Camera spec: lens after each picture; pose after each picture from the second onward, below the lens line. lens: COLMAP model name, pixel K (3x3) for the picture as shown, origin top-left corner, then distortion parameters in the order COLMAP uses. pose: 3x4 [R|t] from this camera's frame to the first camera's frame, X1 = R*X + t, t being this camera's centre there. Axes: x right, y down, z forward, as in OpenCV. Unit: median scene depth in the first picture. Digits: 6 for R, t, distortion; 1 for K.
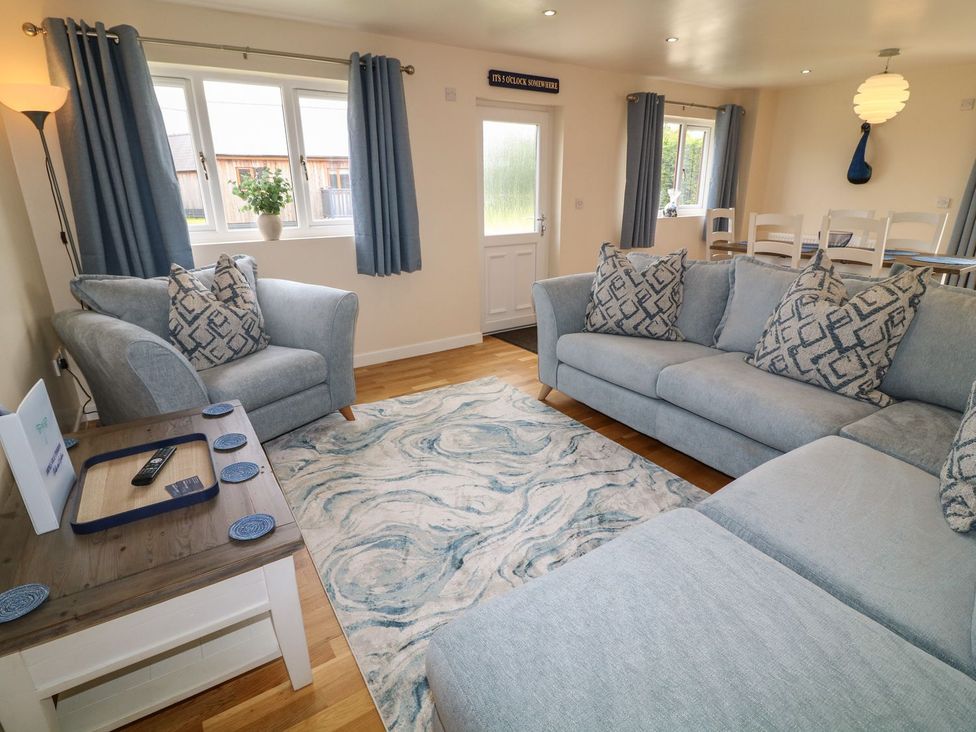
lens RADIAL K [[520.3, 0, 489.0], [0, 520.3, 351.8], [0, 0, 1]] dist [0.002301, -0.012772]
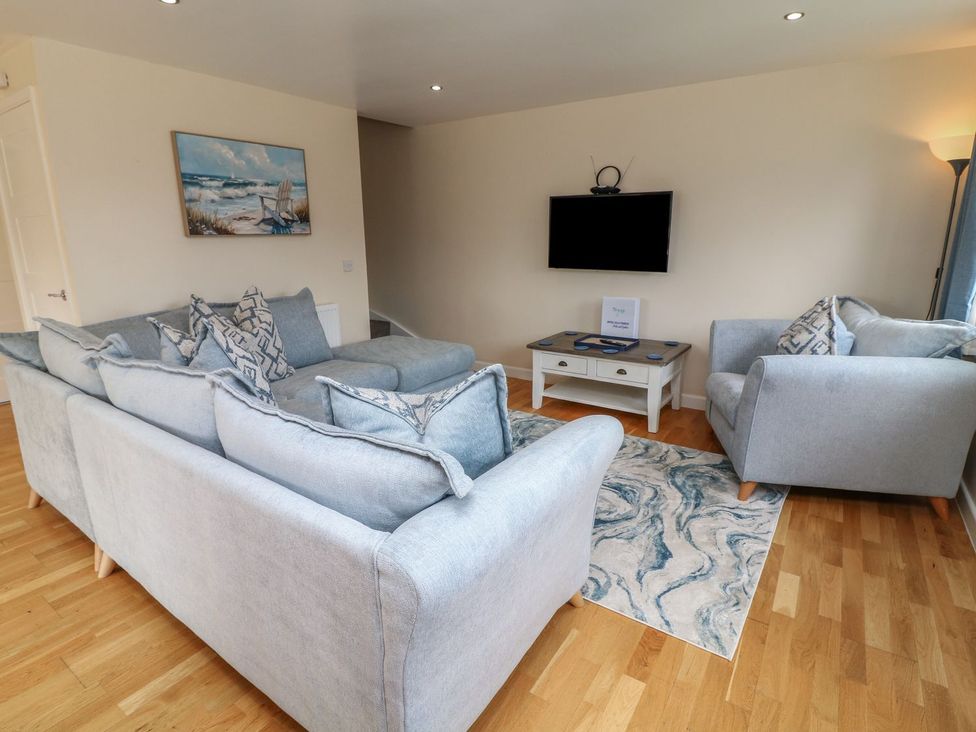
lens RADIAL K [[520.3, 0, 489.0], [0, 520.3, 351.8], [0, 0, 1]] dist [0.002301, -0.012772]
pose [[-0.920390, 0.103148, -0.377152, 0.402483], [-0.108219, 0.859695, 0.499213, -0.445412], [0.375728, 0.500285, -0.780092, 1.357342]]
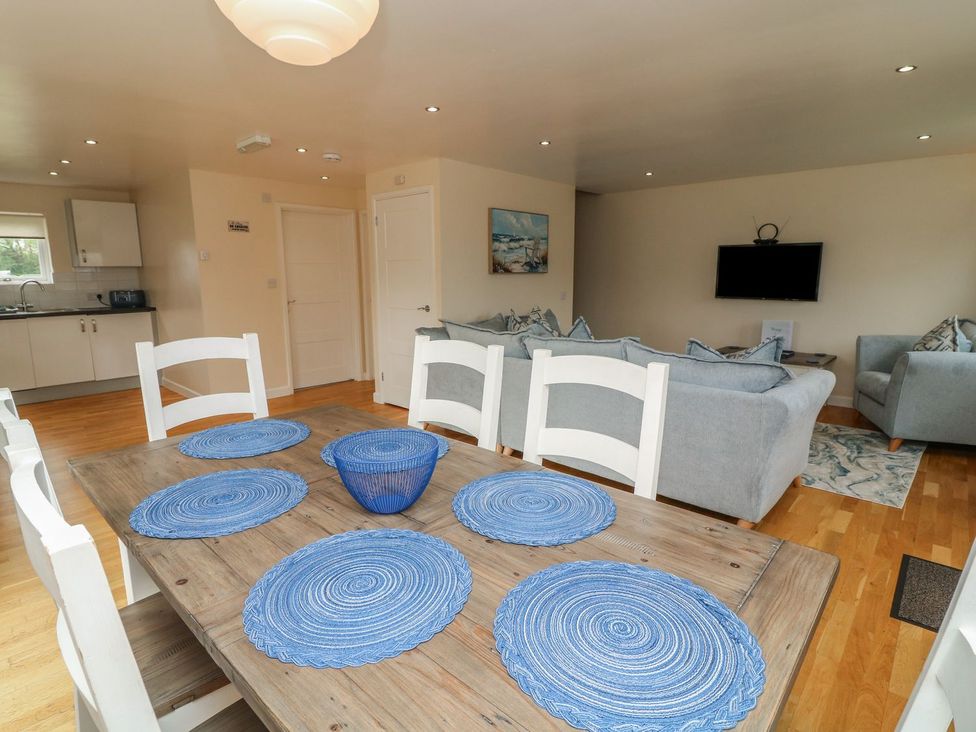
lens RADIAL K [[520.3, 0, 489.0], [0, 520.3, 351.8], [0, 0, 1]] dist [0.002301, -0.012772]
pose [[-0.966824, 0.051853, -0.250125, 0.947664], [-0.068085, 0.891448, 0.447979, -0.561876], [0.246203, 0.450146, -0.858343, 1.686175]]
